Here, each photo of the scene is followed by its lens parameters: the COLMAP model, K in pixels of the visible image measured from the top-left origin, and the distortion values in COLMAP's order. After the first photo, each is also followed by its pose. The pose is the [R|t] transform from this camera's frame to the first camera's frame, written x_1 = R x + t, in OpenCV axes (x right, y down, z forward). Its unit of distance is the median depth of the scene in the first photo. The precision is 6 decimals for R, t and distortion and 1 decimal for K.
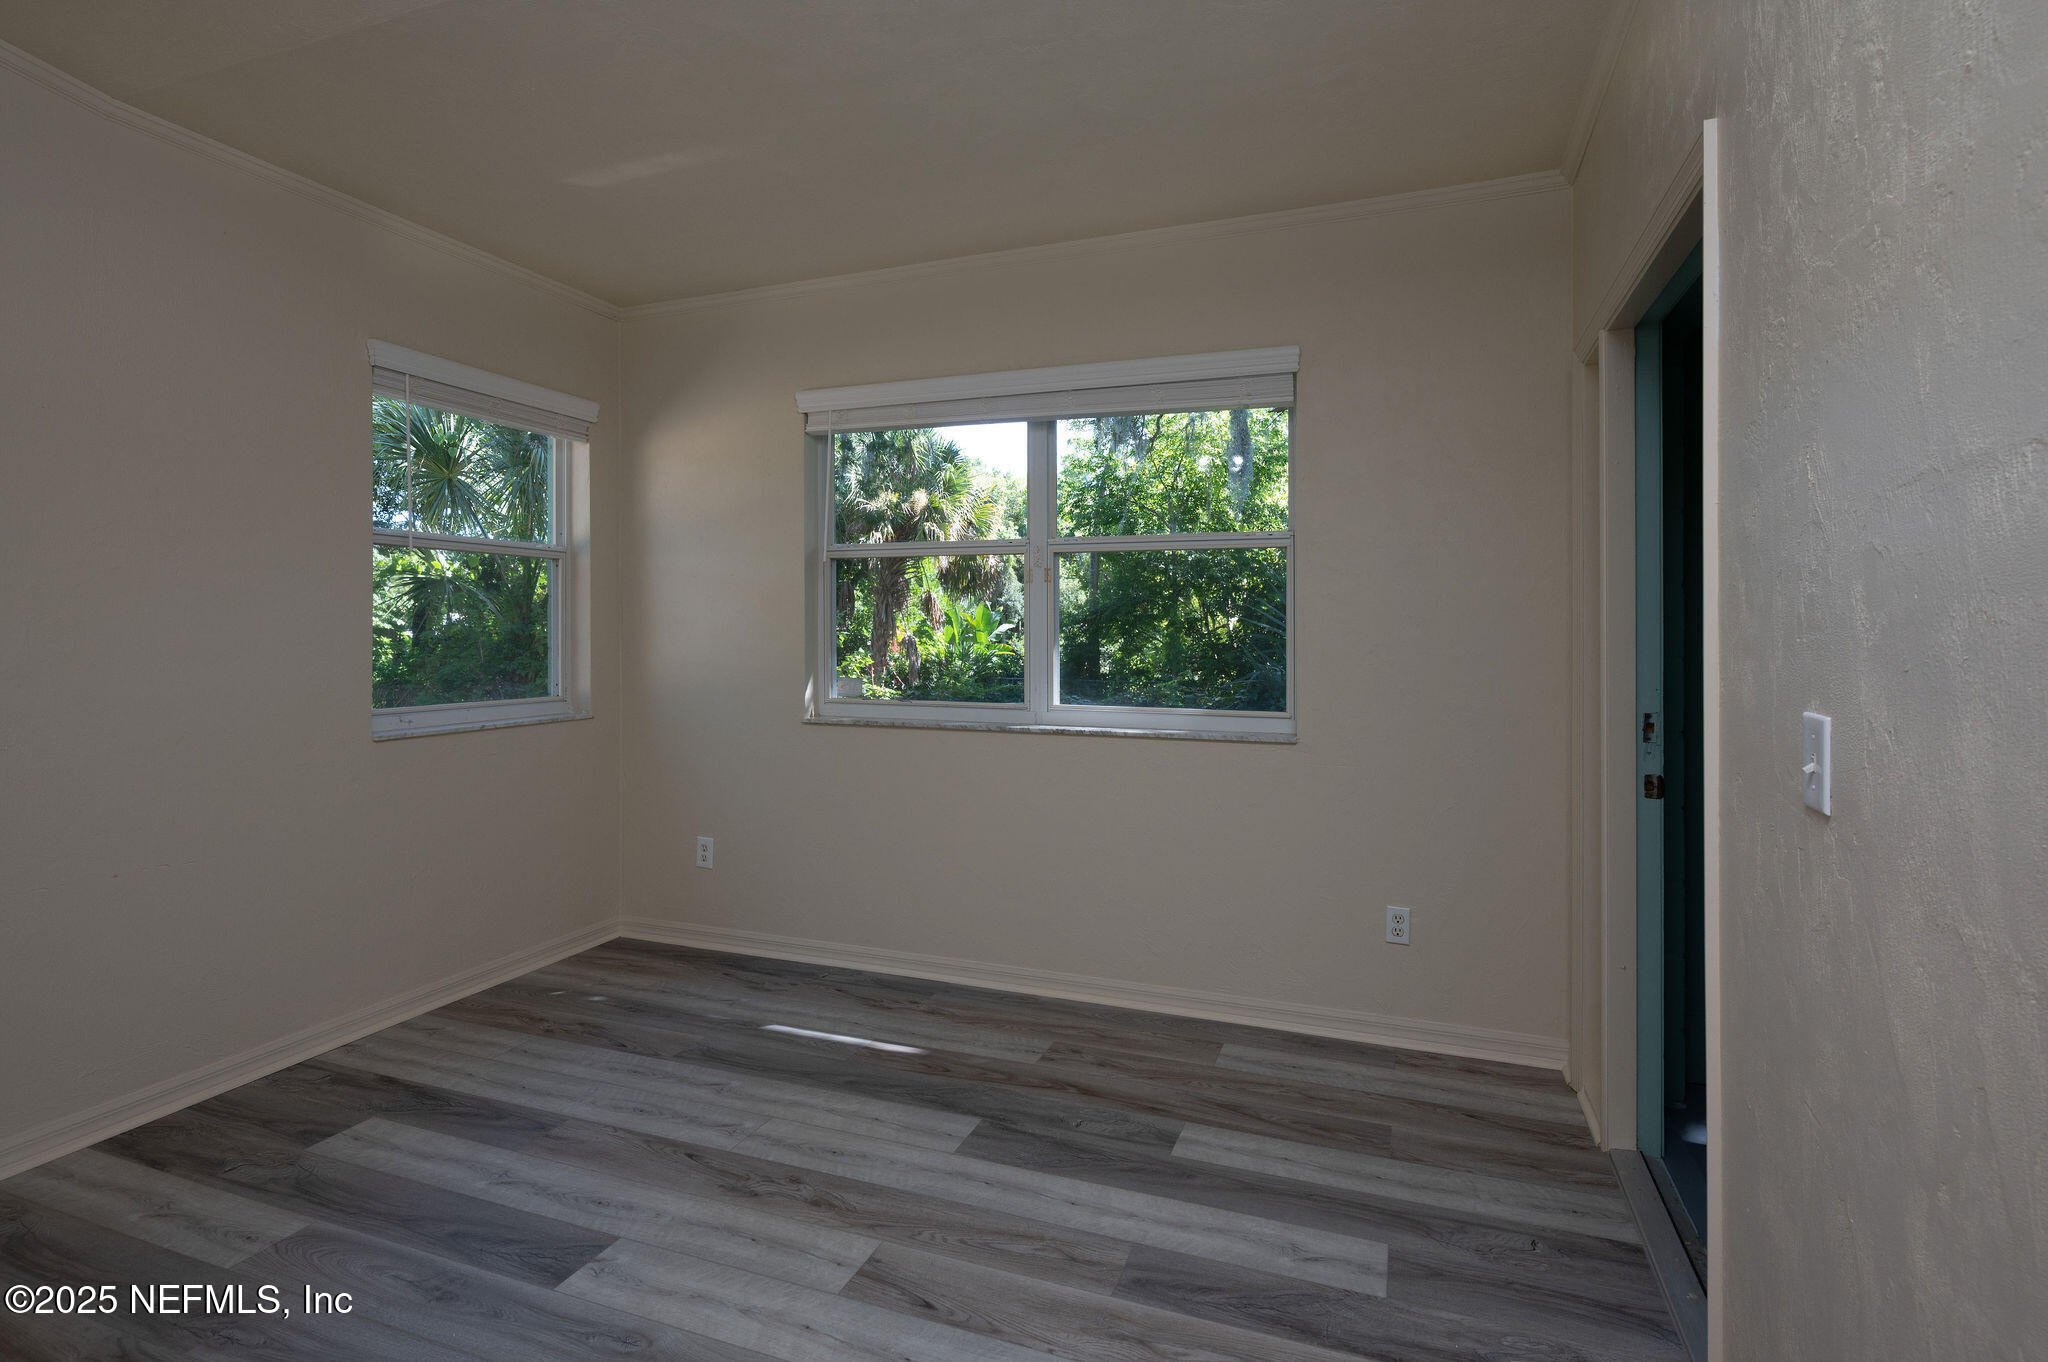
lens RADIAL K [[991.0, 0, 1021.7], [0, 991.0, 678.0], [0, 0, 1]] dist [0.000730, 0.004440]
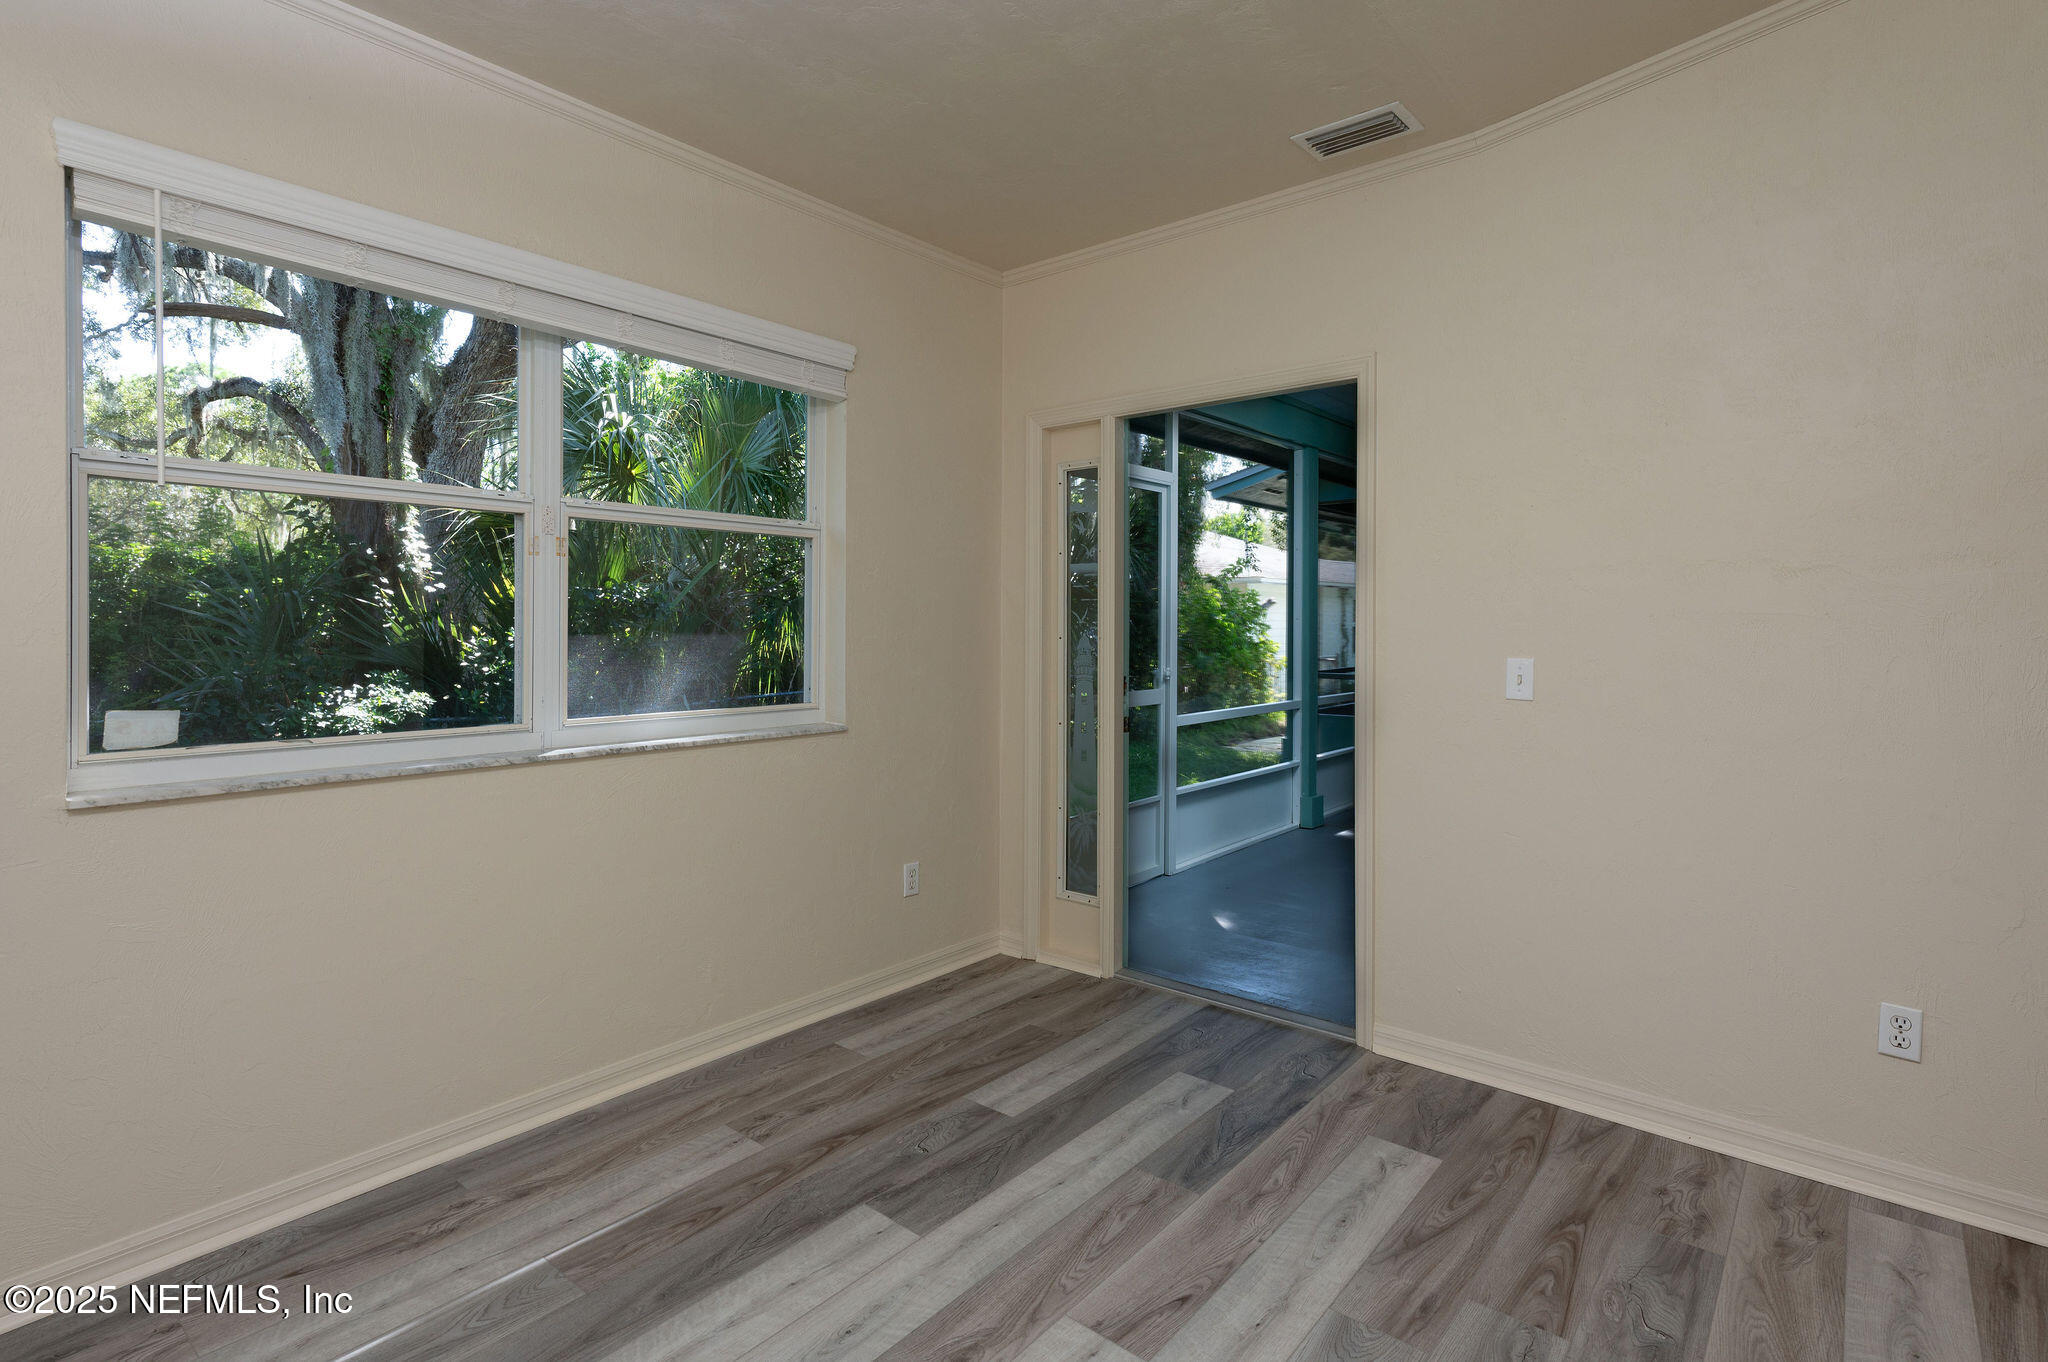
lens RADIAL K [[991.0, 0, 1021.0], [0, 991.0, 616.0], [0, 0, 1]] dist [0.000730, 0.004440]
pose [[0.337943, 0.004984, 0.941153, -0.819354], [0.047586, 0.998617, -0.022375, -0.028971], [-0.939963, 0.052347, 0.337238, 0.586681]]
